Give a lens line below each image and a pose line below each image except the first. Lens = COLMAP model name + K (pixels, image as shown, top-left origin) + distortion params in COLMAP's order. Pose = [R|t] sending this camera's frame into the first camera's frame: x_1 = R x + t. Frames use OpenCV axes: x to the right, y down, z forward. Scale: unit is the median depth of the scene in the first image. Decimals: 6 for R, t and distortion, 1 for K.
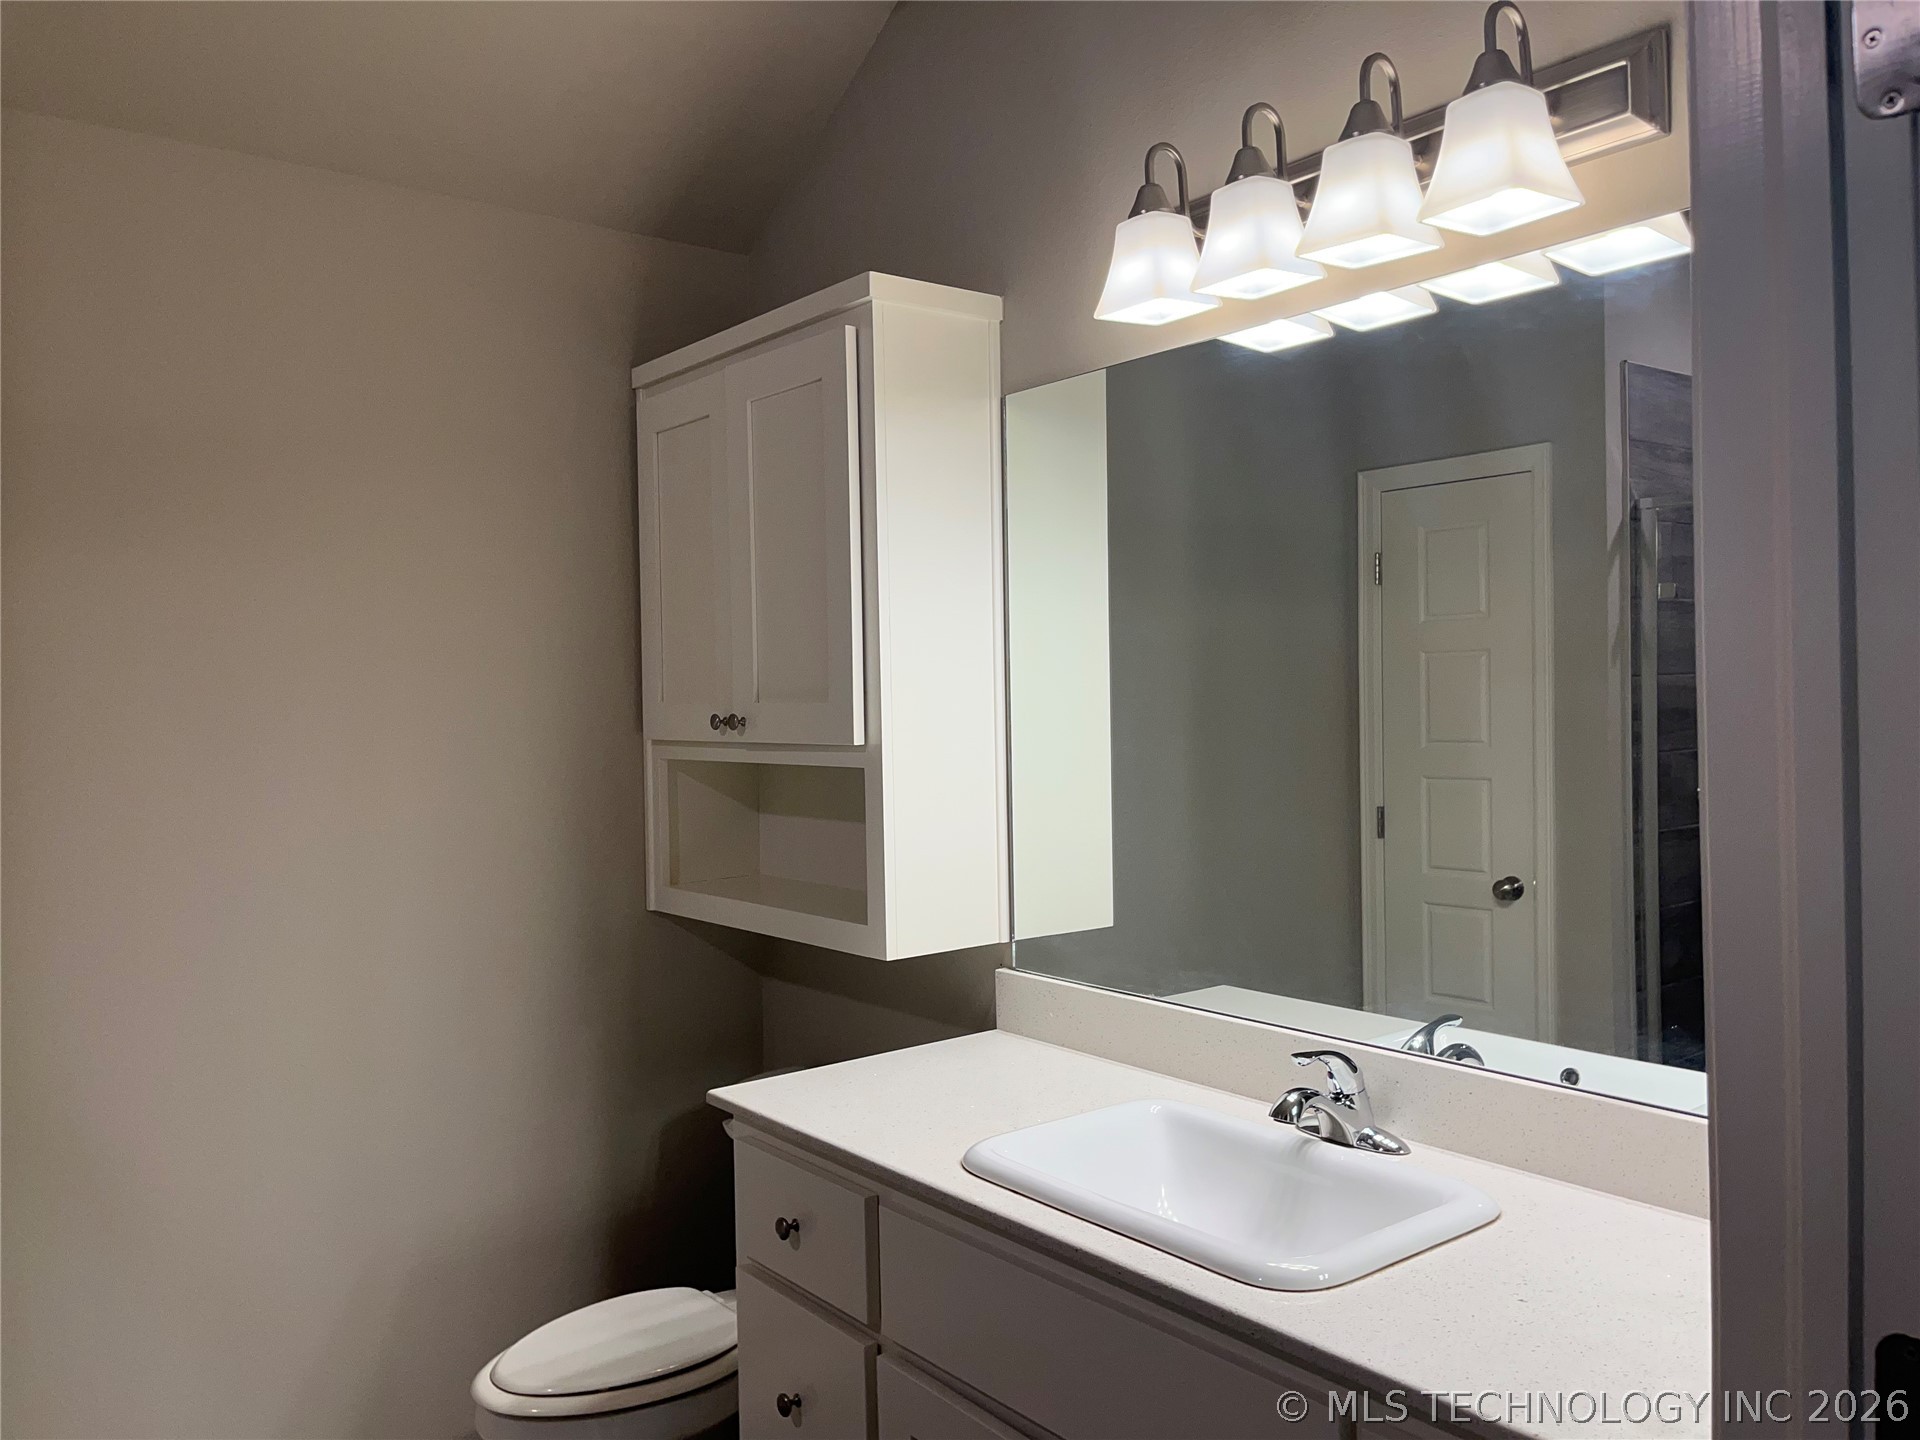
lens RADIAL K [[1444.4, 0, 960.0], [0, 1444.4, 720.0], [0, 0, 1]] dist [0.022437, -0.002606]
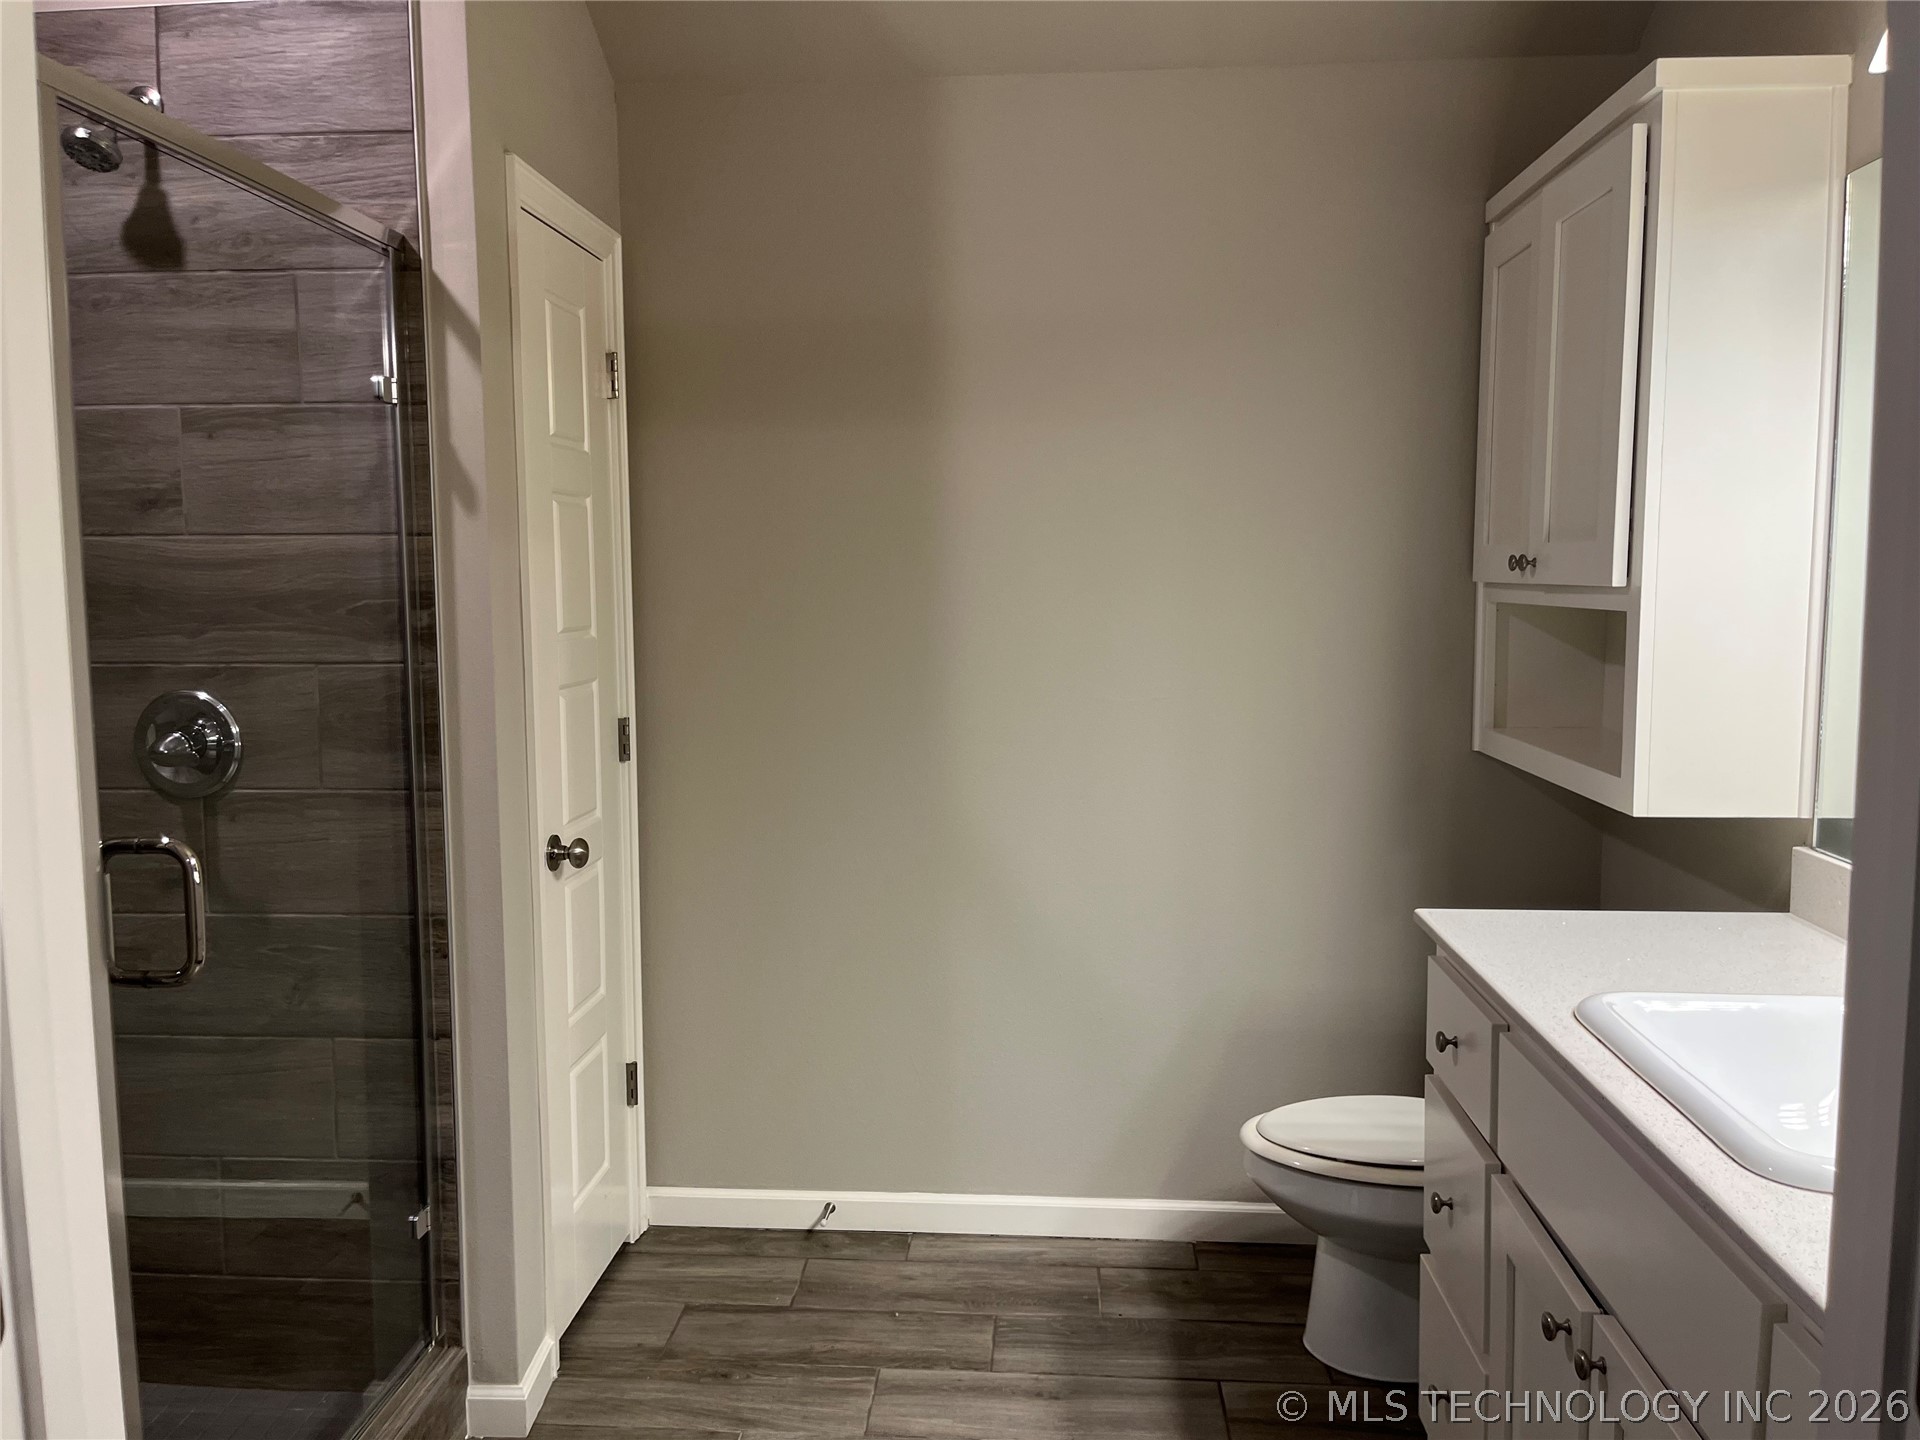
lens RADIAL K [[1444.4, 0, 960.0], [0, 1444.4, 720.0], [0, 0, 1]] dist [0.022437, -0.002606]
pose [[0.751868, 0.085795, -0.653708, 0.218671], [-0.020464, 0.994056, 0.106926, 0.010719], [0.658996, -0.067017, 0.749155, 0.001925]]
